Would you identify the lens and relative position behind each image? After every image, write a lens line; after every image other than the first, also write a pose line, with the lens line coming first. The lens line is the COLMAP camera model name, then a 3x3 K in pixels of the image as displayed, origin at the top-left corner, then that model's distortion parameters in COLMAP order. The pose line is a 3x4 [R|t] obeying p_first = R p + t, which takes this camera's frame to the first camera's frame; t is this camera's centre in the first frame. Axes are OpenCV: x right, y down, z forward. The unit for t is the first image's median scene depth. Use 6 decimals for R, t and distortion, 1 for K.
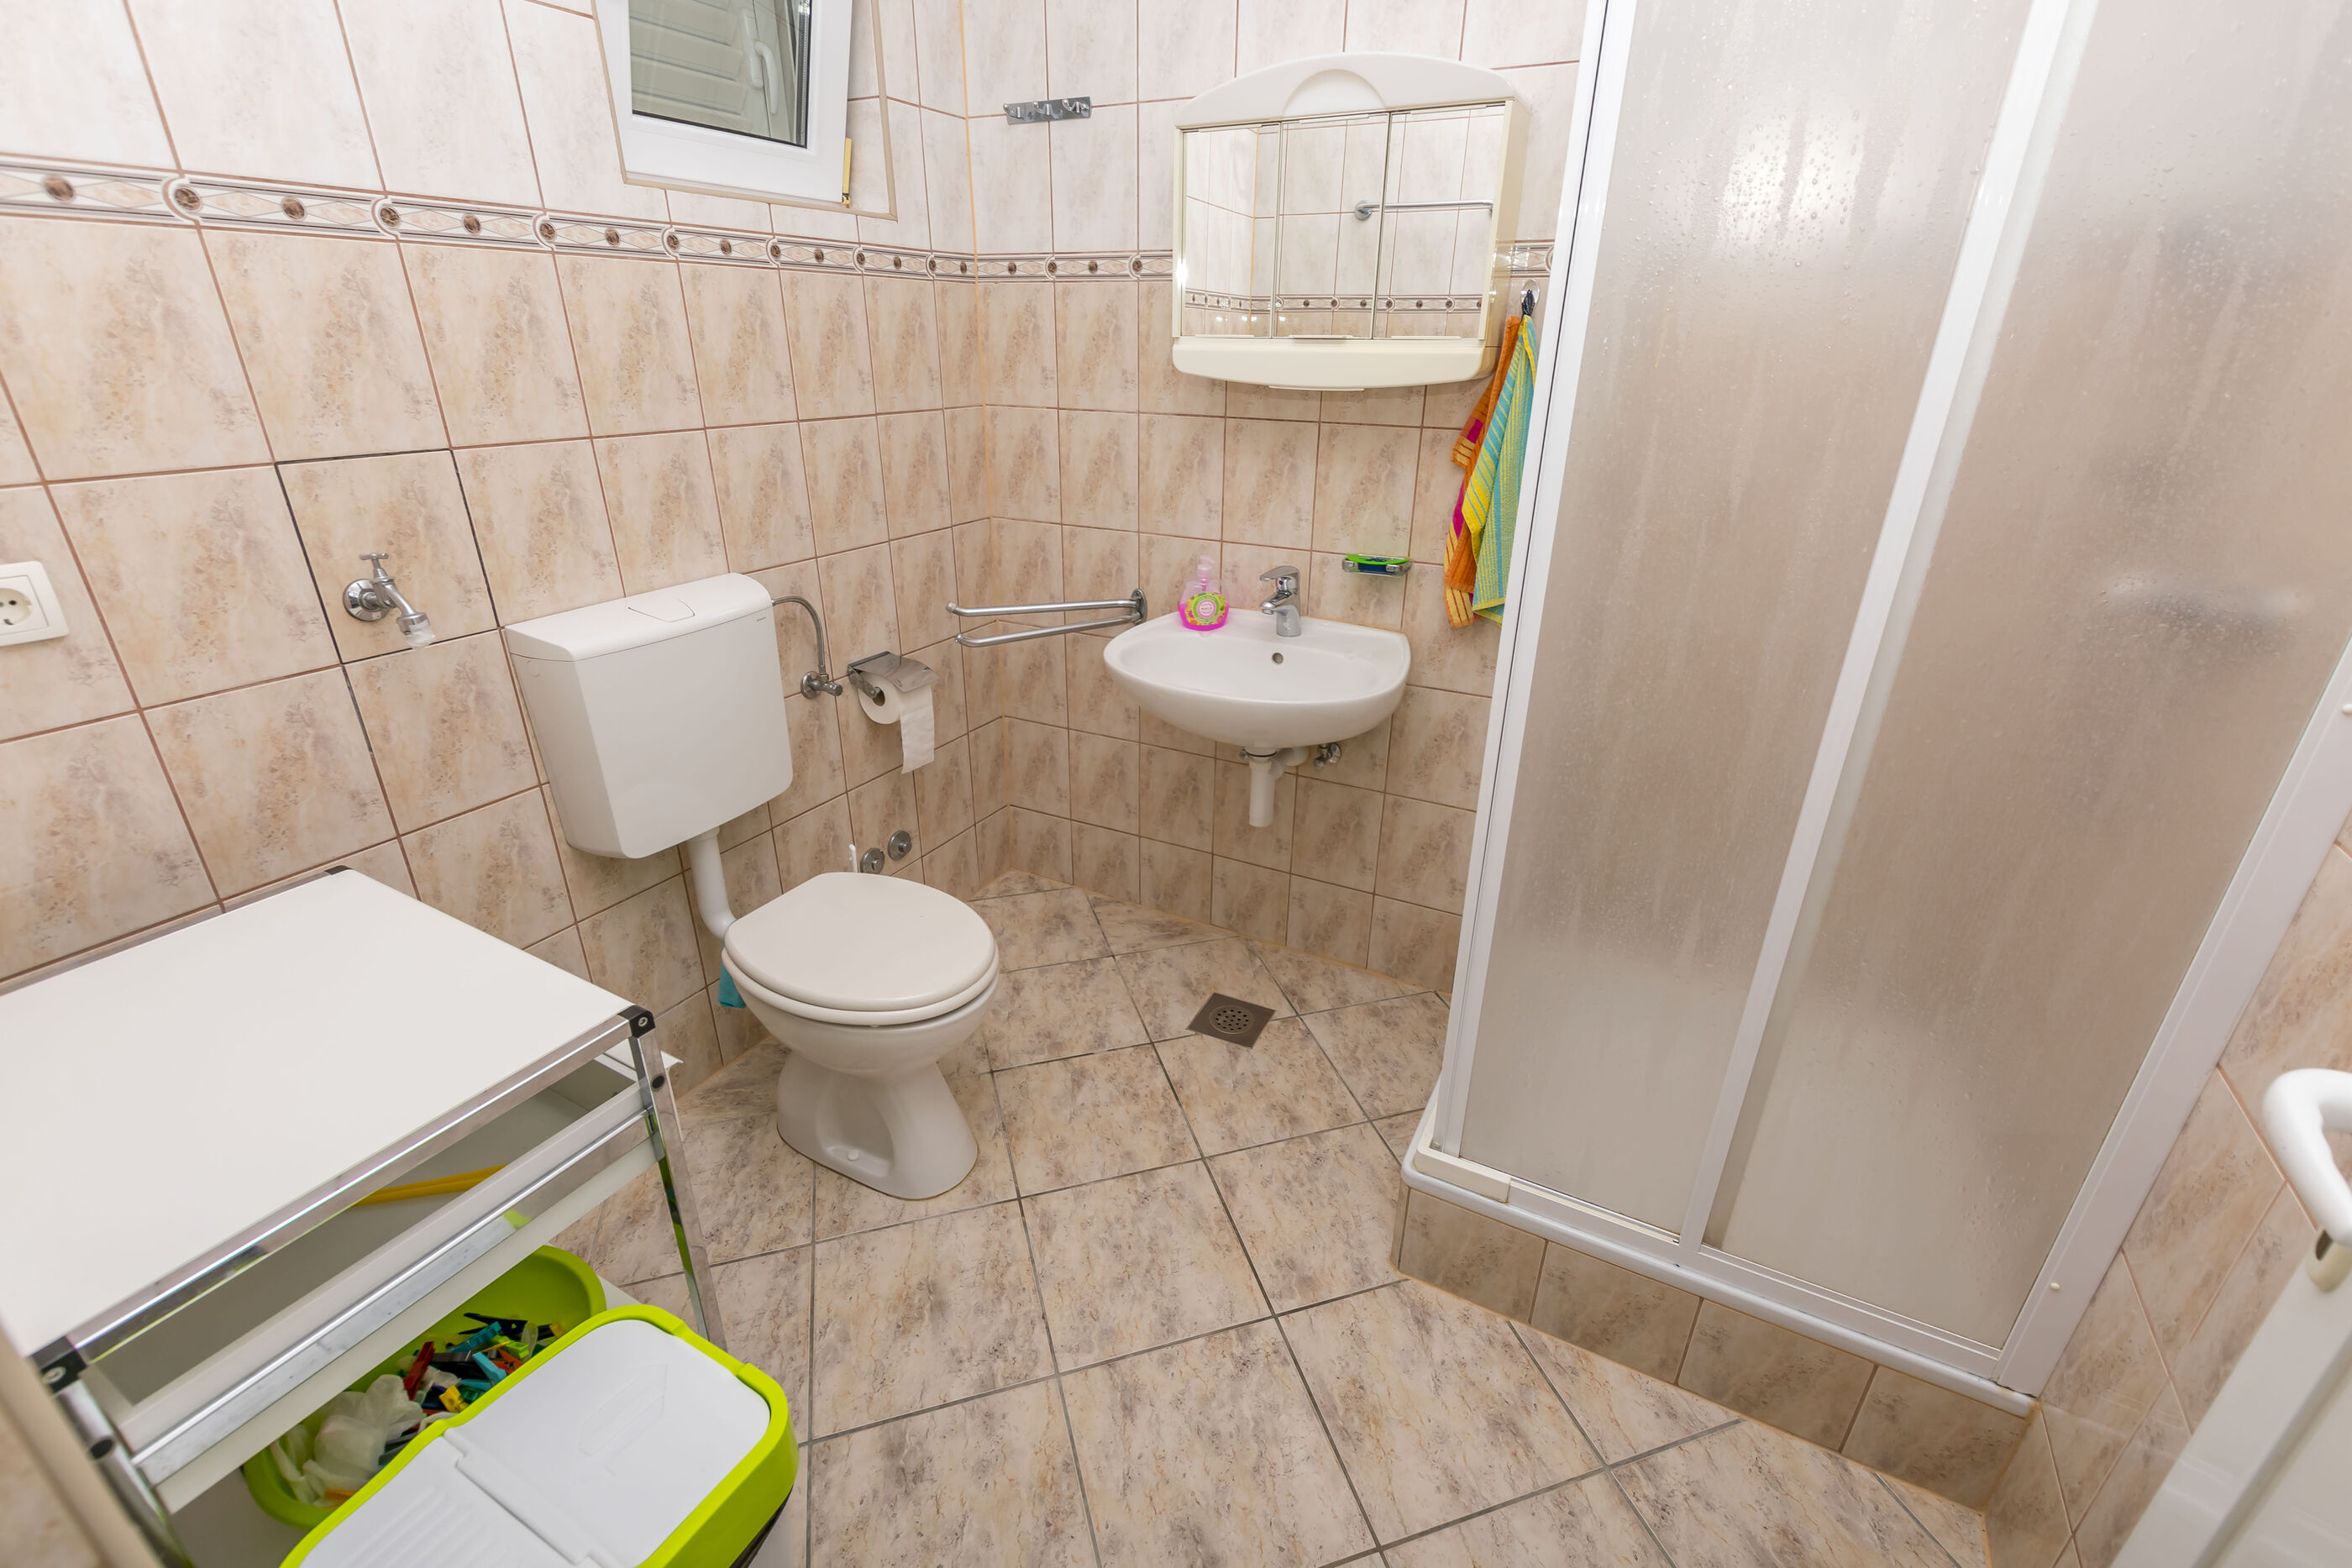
lens RADIAL K [[1031.4, 0, 1220.9], [0, 1031.4, 810.2], [0, 0, 1]] dist [0.000320, -0.001246]
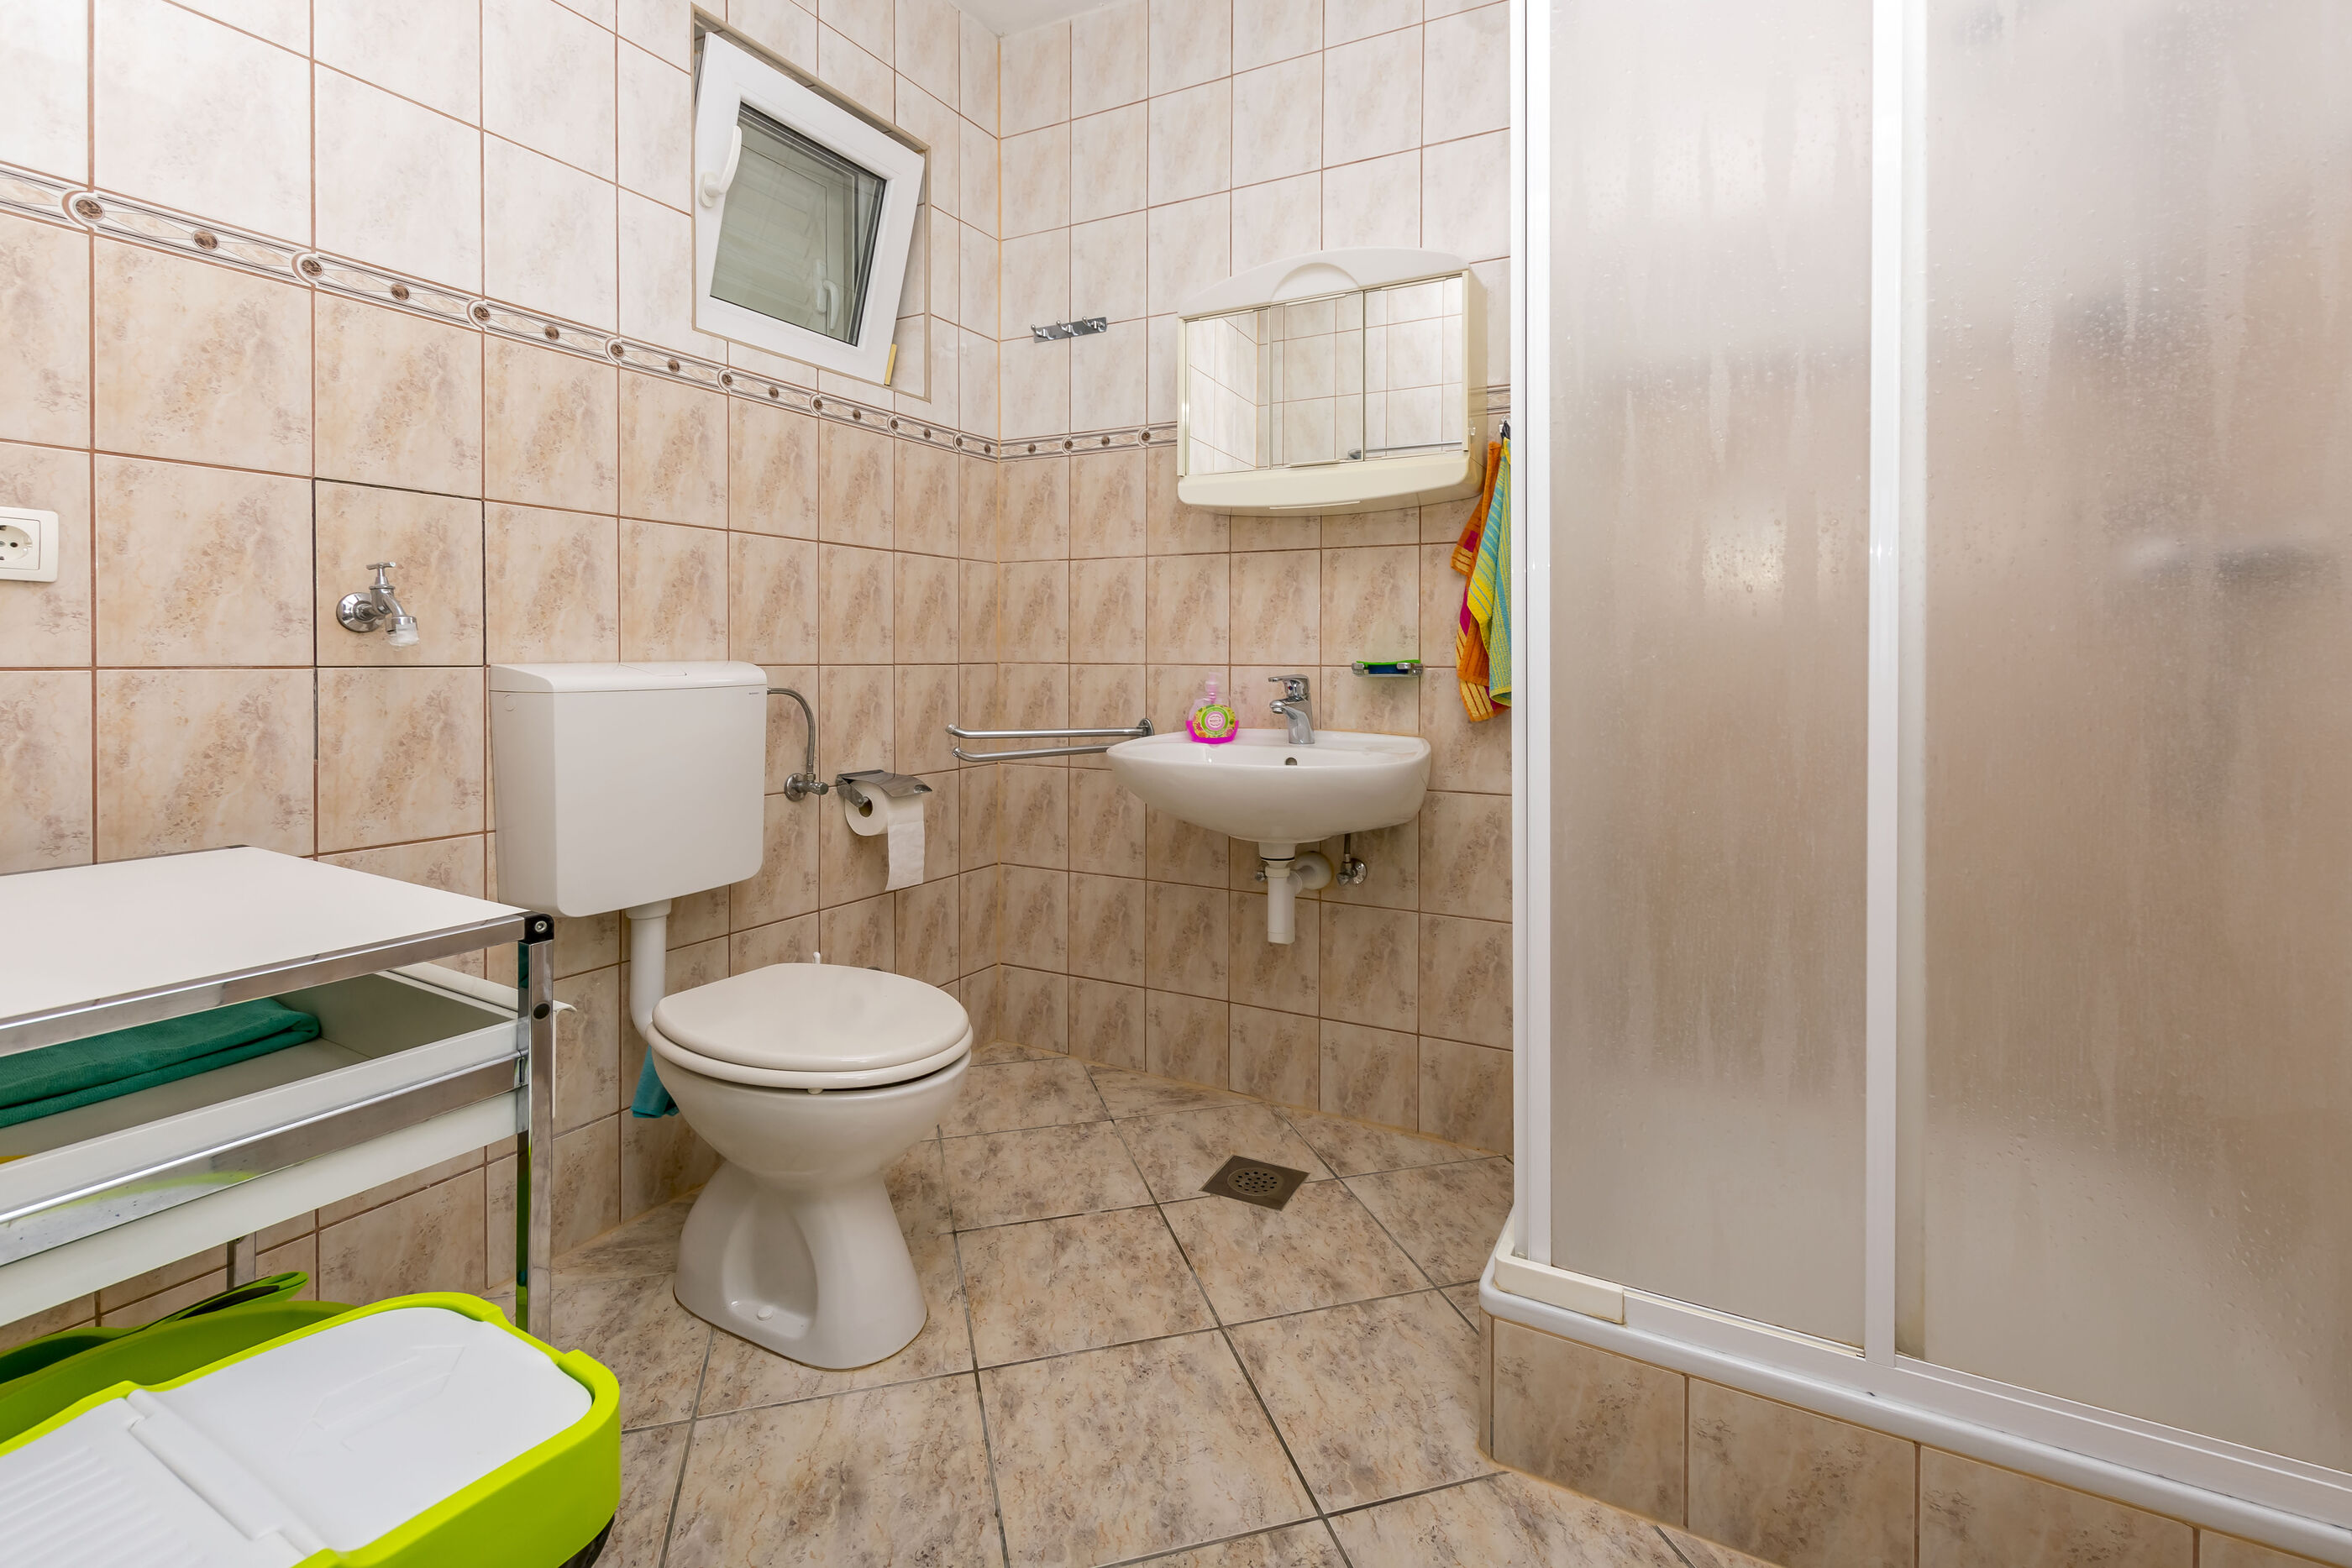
lens RADIAL K [[1094.2, 0, 1225.4], [0, 1094.2, 684.4], [0, 0, 1]] dist [0.003776, -0.002046]
pose [[0.999467, -0.030738, -0.010959, 0.008953], [0.023498, 0.910923, -0.411906, 0.221843], [0.022644, 0.411429, 0.911160, 0.061430]]
